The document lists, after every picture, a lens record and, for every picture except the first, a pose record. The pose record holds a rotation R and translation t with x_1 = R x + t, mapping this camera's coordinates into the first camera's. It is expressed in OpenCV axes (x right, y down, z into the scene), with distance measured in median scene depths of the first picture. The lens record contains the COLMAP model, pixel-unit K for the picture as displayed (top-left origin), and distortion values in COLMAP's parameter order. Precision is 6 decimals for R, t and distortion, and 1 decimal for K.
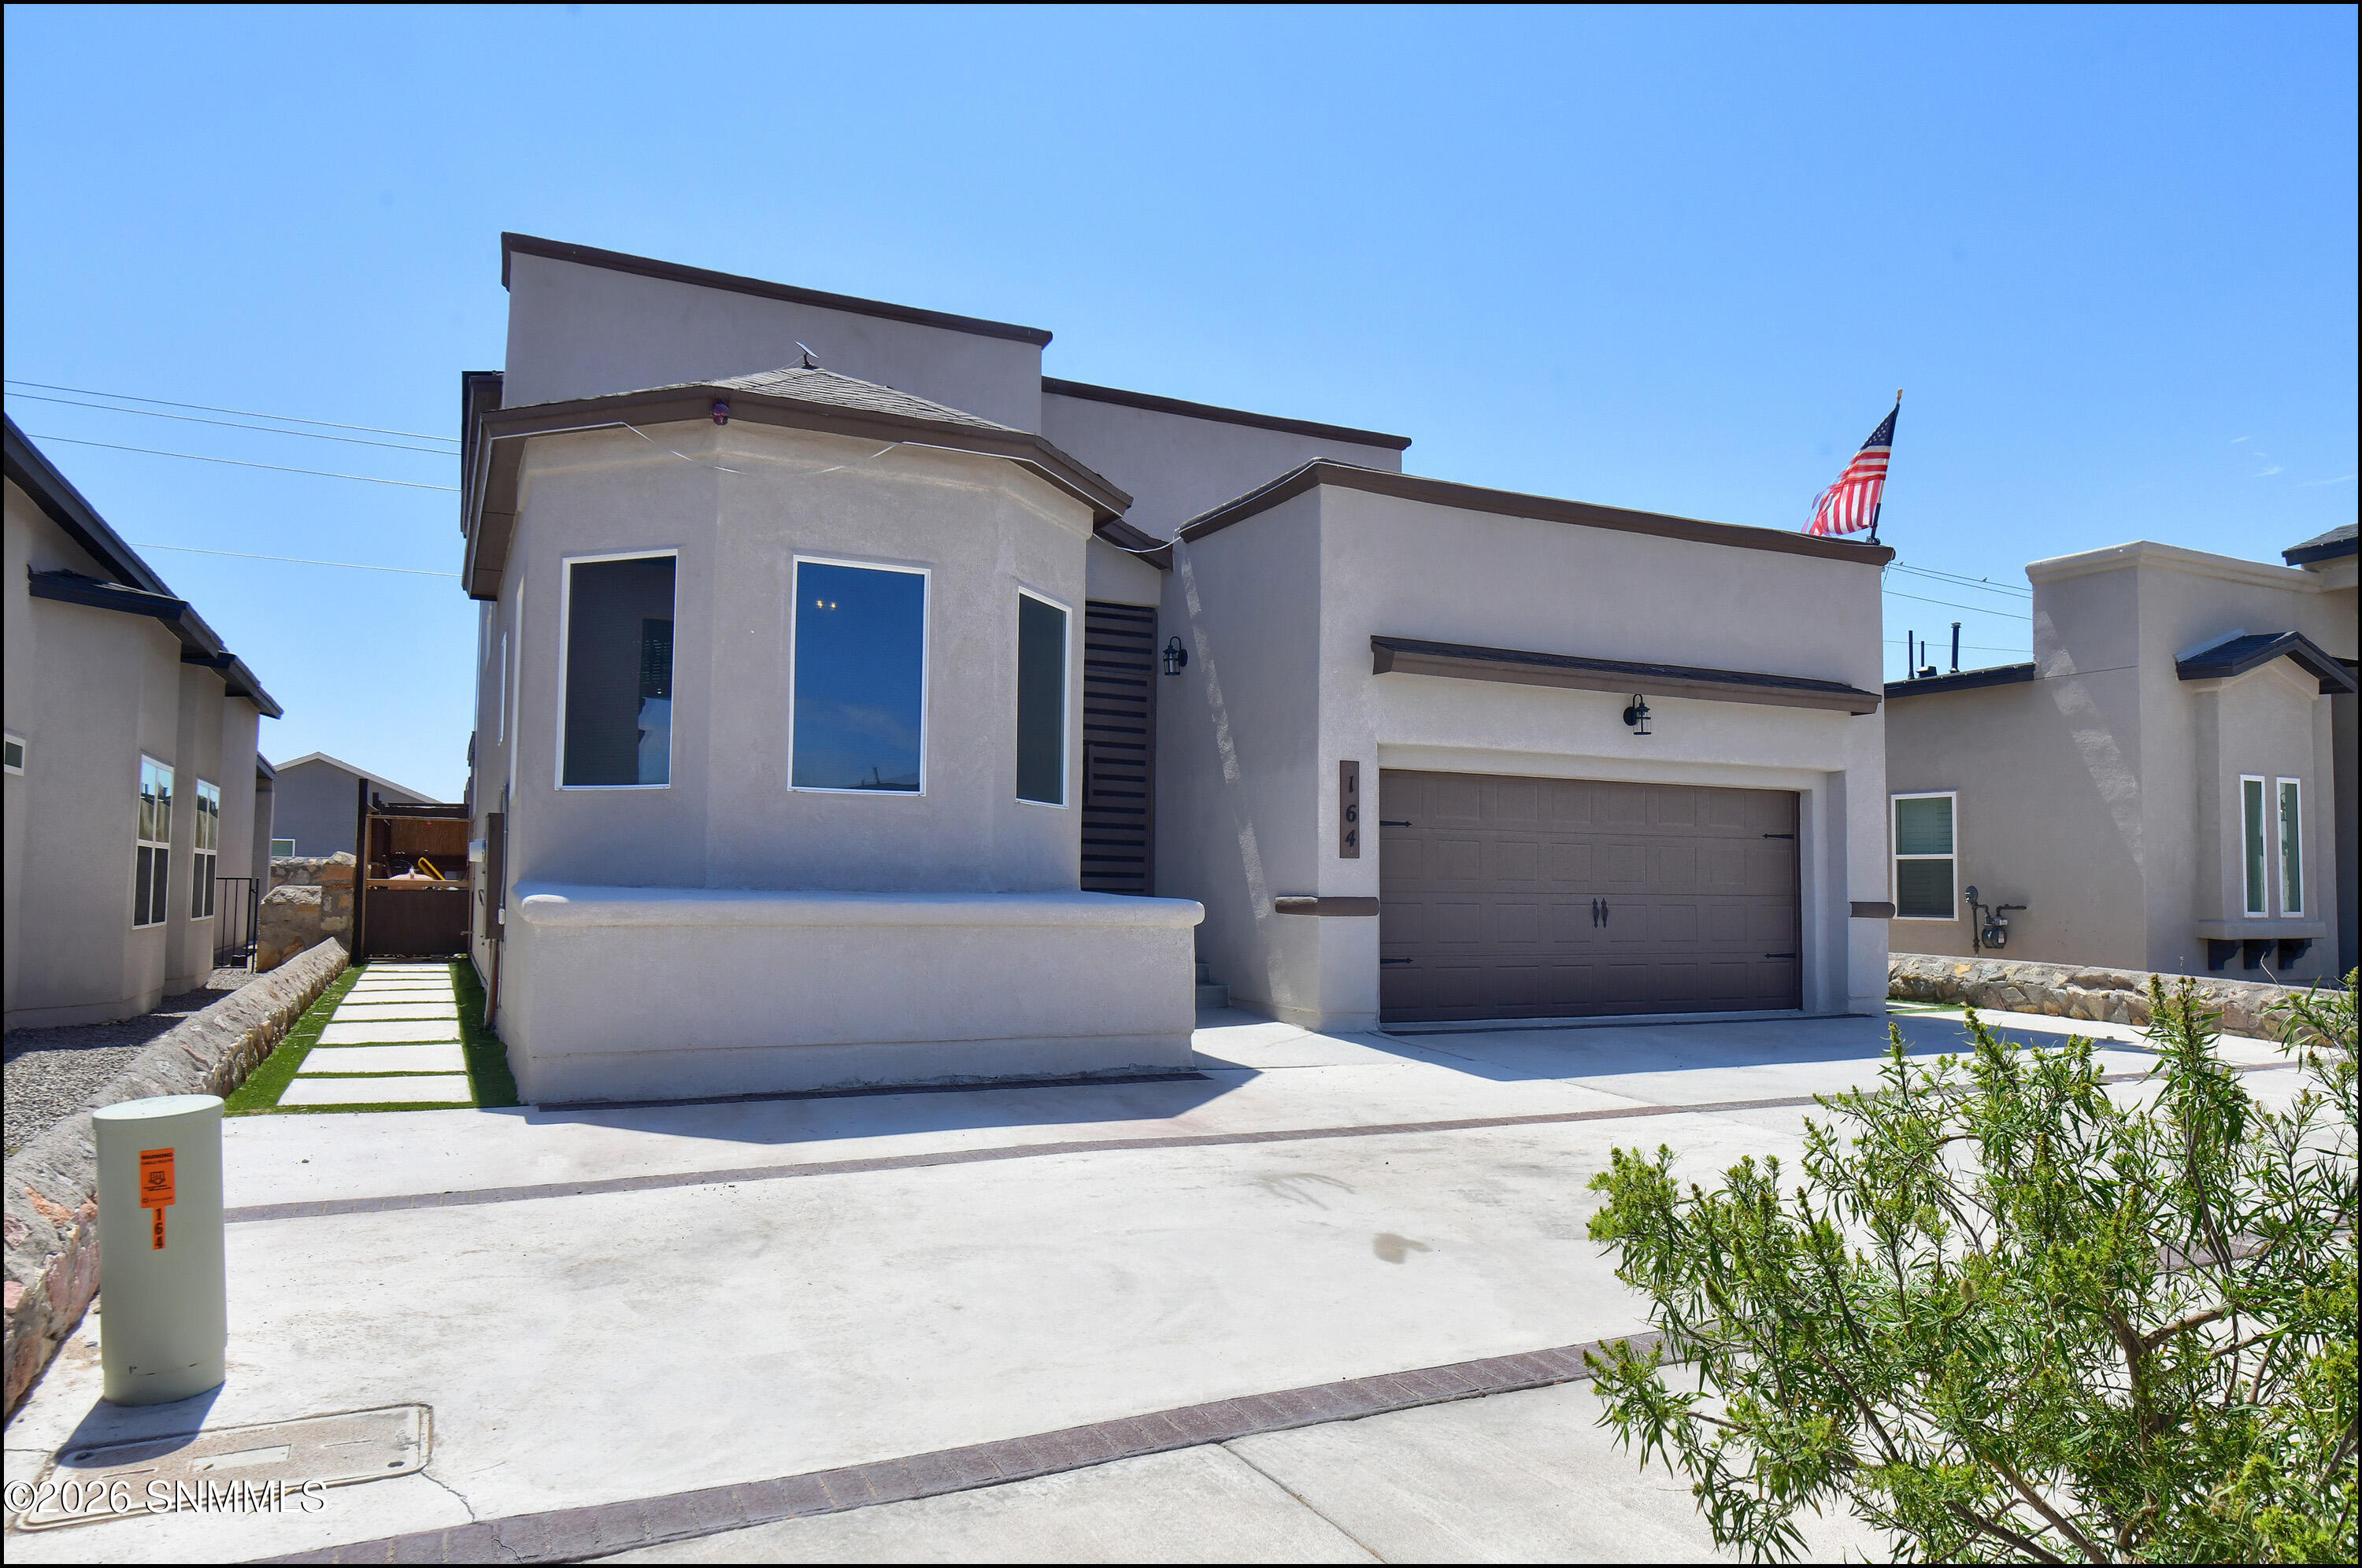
lens RADIAL K [[1559.4, 0, 1205.7], [0, 1559.4, 791.2], [0, 0, 1]] dist [0.001357, 0.001613]
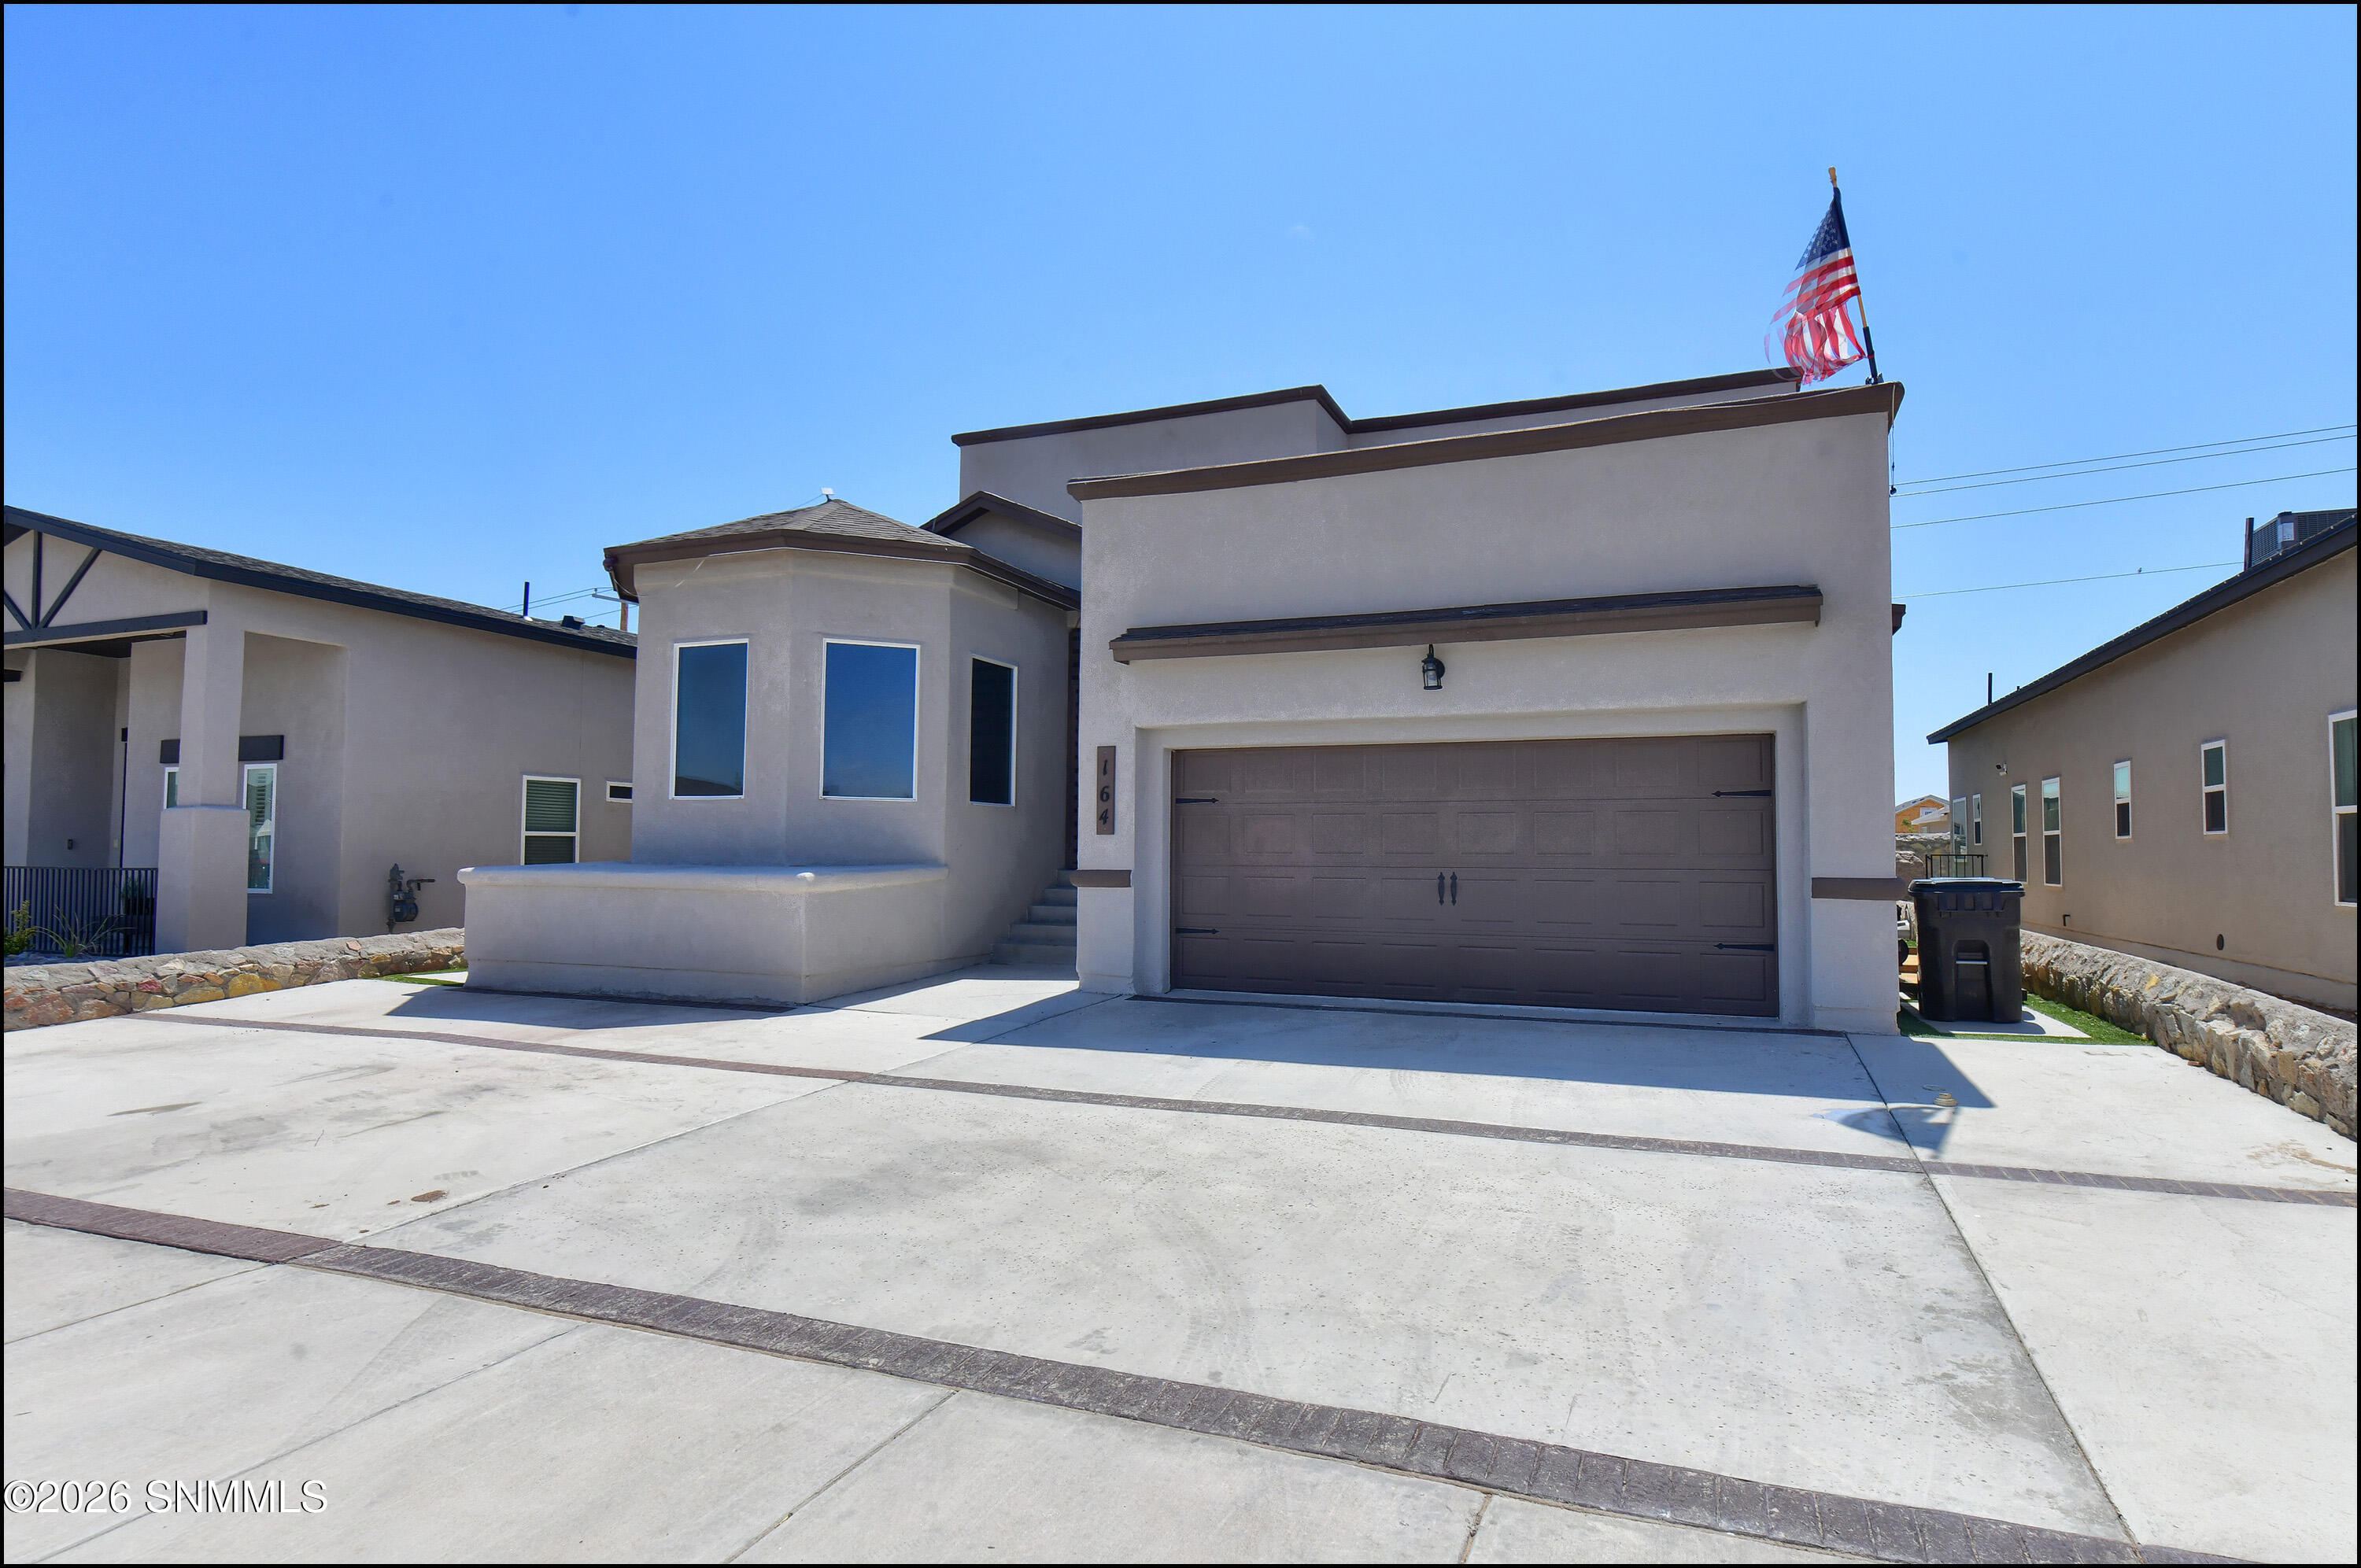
lens RADIAL K [[1244.4, 0, 1197.3], [0, 1244.4, 796.0], [0, 0, 1]] dist [-0.005334, -0.001251]
pose [[0.662648, -0.042324, -0.747734, 0.707085], [0.048636, 0.998726, -0.013429, 0.027386], [0.747350, -0.027468, 0.663863, 0.416334]]
